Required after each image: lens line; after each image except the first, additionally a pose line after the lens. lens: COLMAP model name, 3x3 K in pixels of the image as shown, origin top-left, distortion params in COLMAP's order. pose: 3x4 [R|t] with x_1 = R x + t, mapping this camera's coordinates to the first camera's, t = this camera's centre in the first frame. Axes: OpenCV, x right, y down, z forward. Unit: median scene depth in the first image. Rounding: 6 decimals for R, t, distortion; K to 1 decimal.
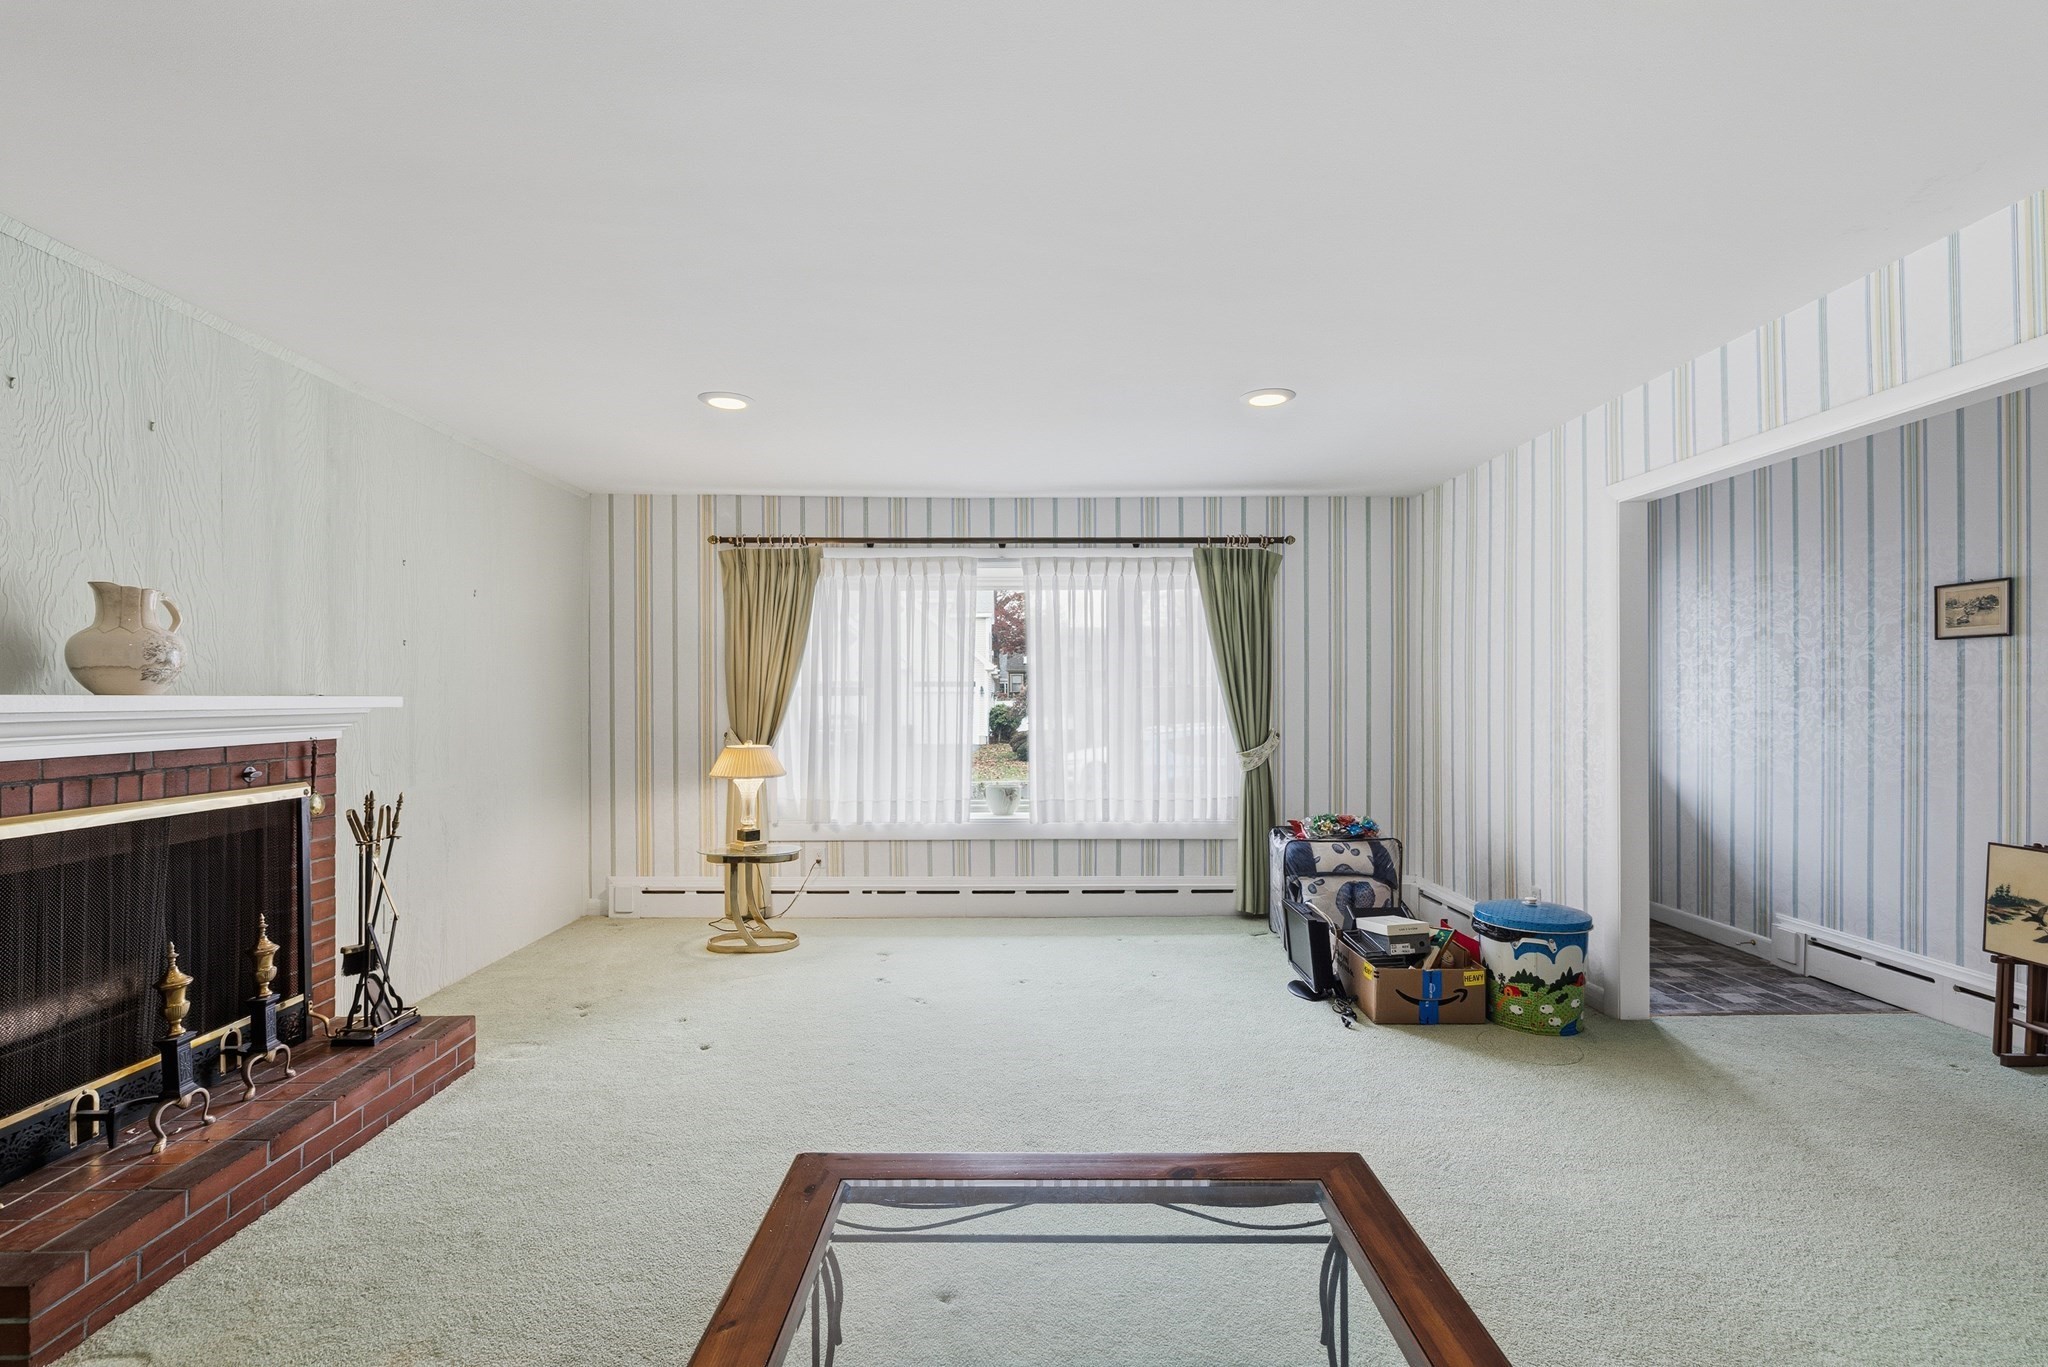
lens RADIAL K [[898.1, 0, 1042.0], [0, 898.1, 643.6], [0, 0, 1]] dist [0.002174, 0.000606]
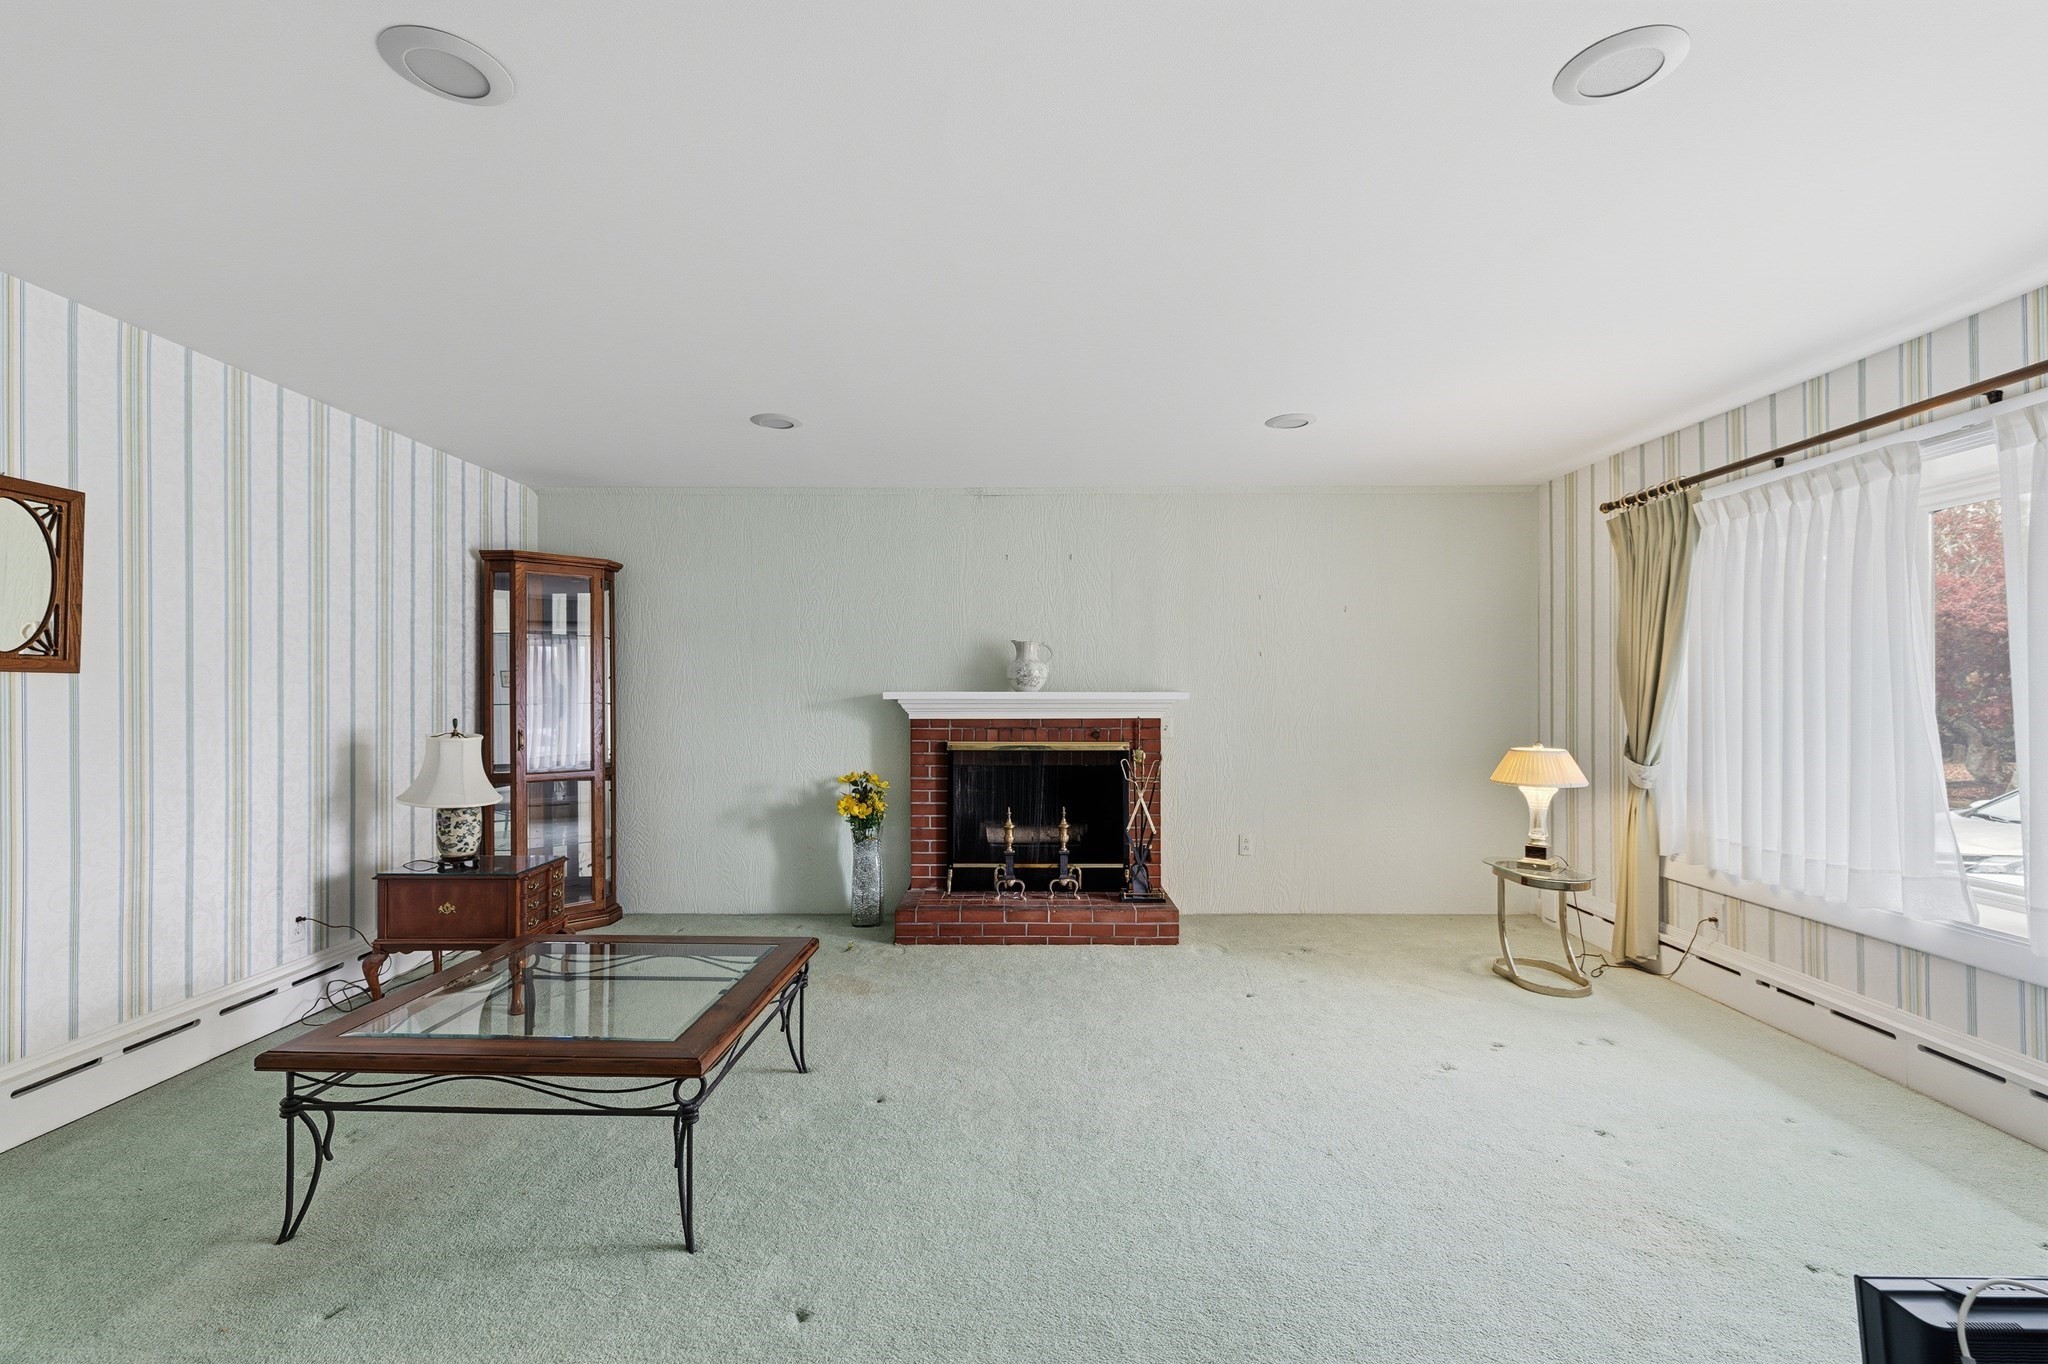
lens RADIAL K [[897.8, 0, 1018.6], [0, 897.8, 654.0], [0, 0, 1]] dist [-0.000166, 0.001437]
pose [[-0.035066, -0.041826, -0.998509, 0.615503], [0.058870, 0.997302, -0.043842, 0.033013], [0.997650, -0.060320, -0.032510, 0.584122]]
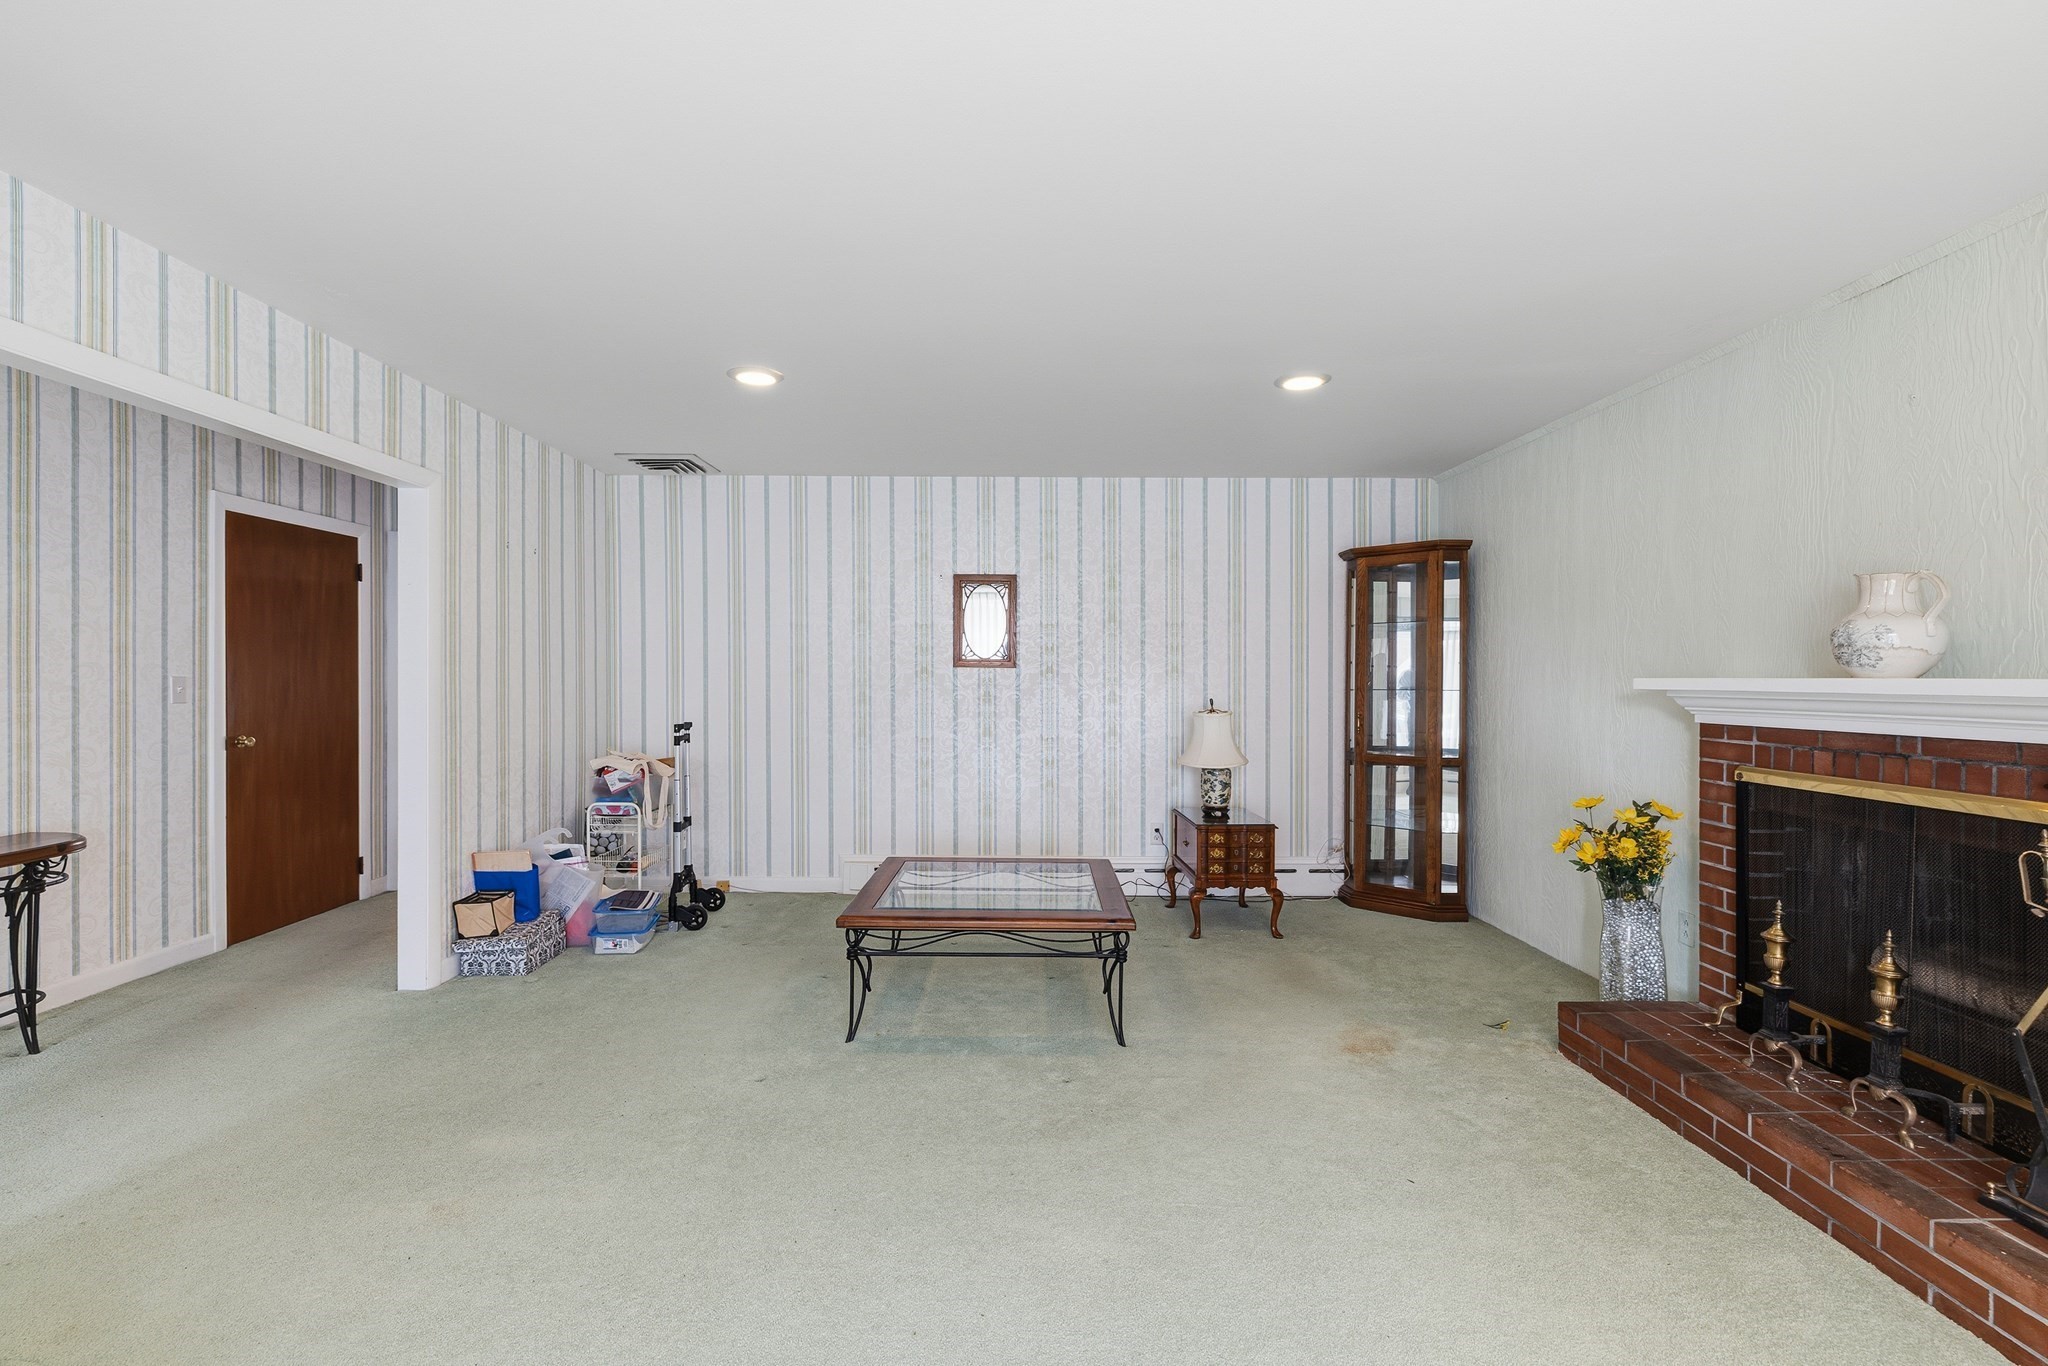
lens RADIAL K [[897.8, 0, 1018.6], [0, 897.8, 655.0], [0, 0, 1]] dist [-0.000166, 0.001437]
pose [[-0.999526, -0.001406, 0.030761, -0.032585], [-0.004032, 0.996332, -0.085474, 0.067204], [-0.030528, -0.085557, -0.995865, 1.128216]]
